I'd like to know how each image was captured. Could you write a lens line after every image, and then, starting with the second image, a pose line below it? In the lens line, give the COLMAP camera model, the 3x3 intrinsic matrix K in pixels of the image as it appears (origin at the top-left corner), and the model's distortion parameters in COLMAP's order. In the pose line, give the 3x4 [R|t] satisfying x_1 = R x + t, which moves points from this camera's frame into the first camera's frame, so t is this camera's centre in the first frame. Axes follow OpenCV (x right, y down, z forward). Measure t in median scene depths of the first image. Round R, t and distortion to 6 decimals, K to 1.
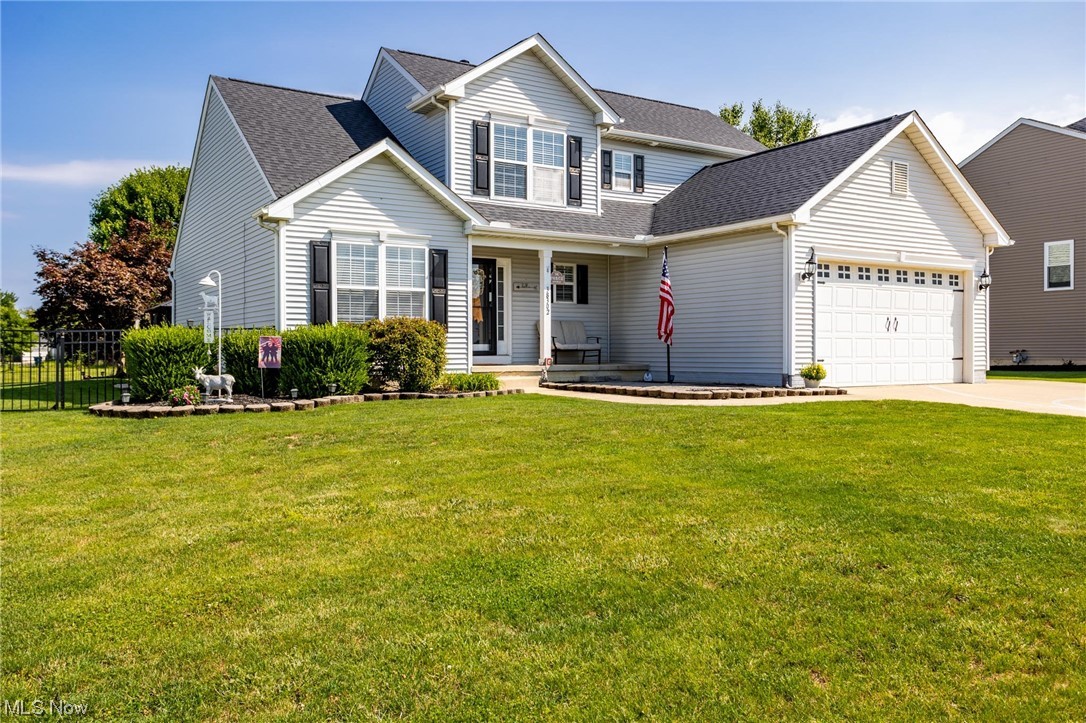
lens RADIAL K [[877.8, 0, 543.0], [0, 877.8, 361.5], [0, 0, 1]] dist [0.007763, 0.003739]
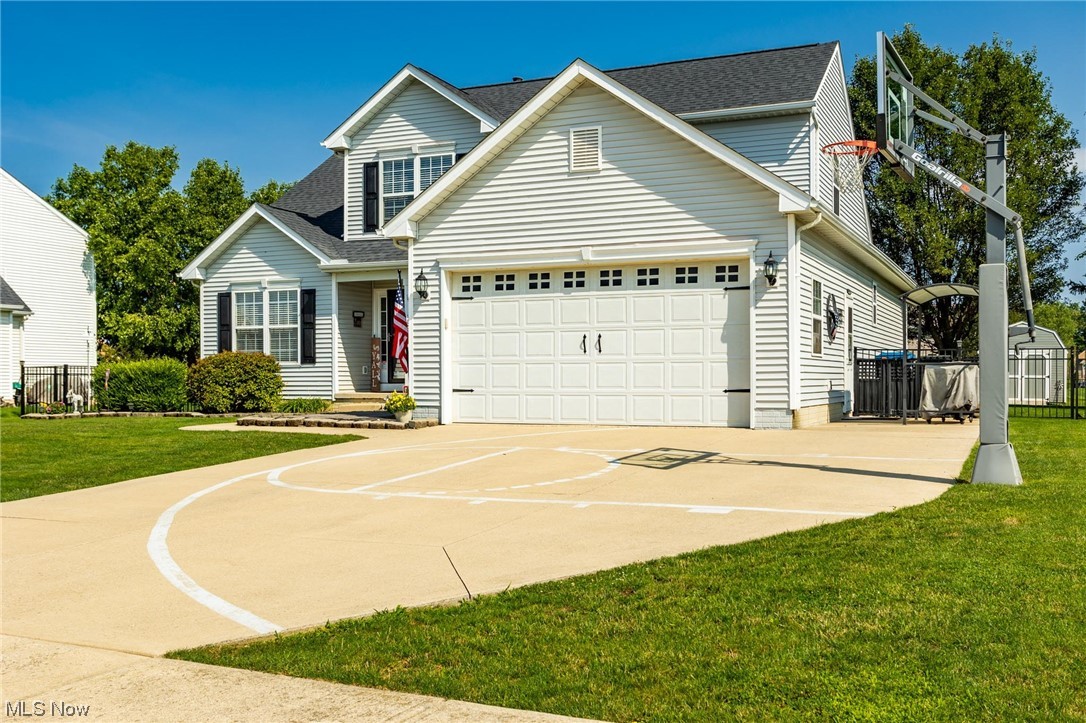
lens RADIAL K [[1078.6, 0, 544.1], [0, 1078.6, 393.9], [0, 0, 1]] dist [0.004373, 0.007223]
pose [[0.552194, 0.012564, -0.833621, 1.133629], [-0.006960, 0.999921, 0.010460, -0.008825], [0.833687, 0.000026, 0.552238, 0.453548]]
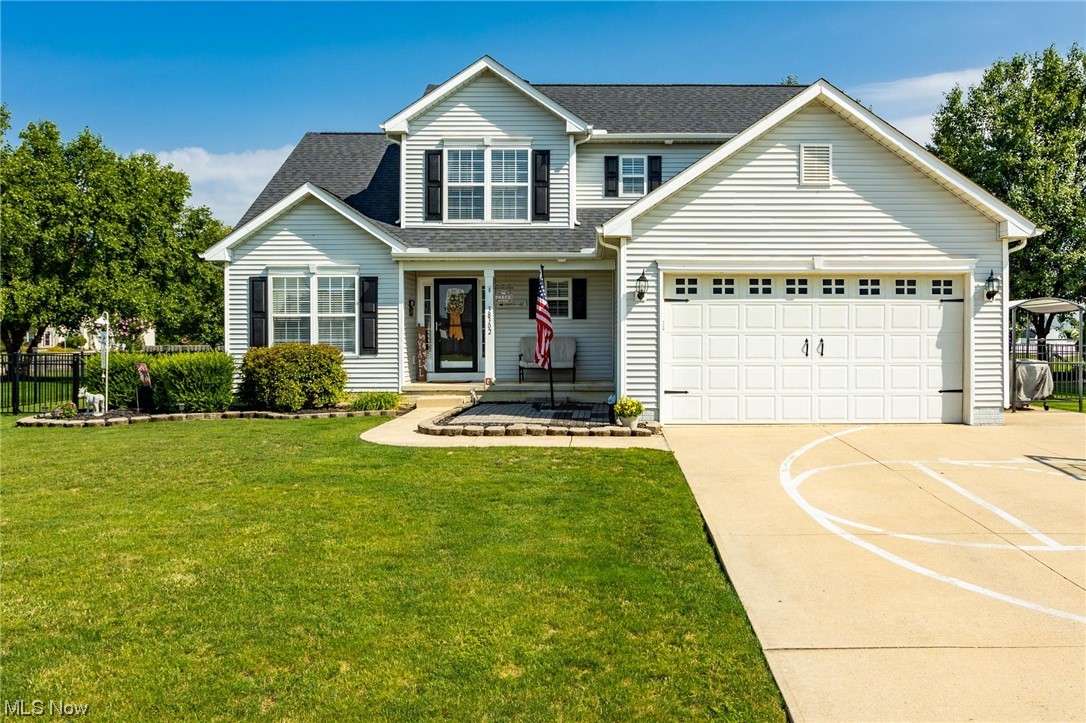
lens RADIAL K [[871.0, 0, 597.4], [0, 871.0, 349.2], [0, 0, 1]] dist [-0.045840, 0.063567]
pose [[0.848993, 0.009232, -0.528323, 0.641295], [-0.005904, 0.999951, 0.007986, -0.045617], [0.528371, -0.003661, 0.849006, 0.225247]]
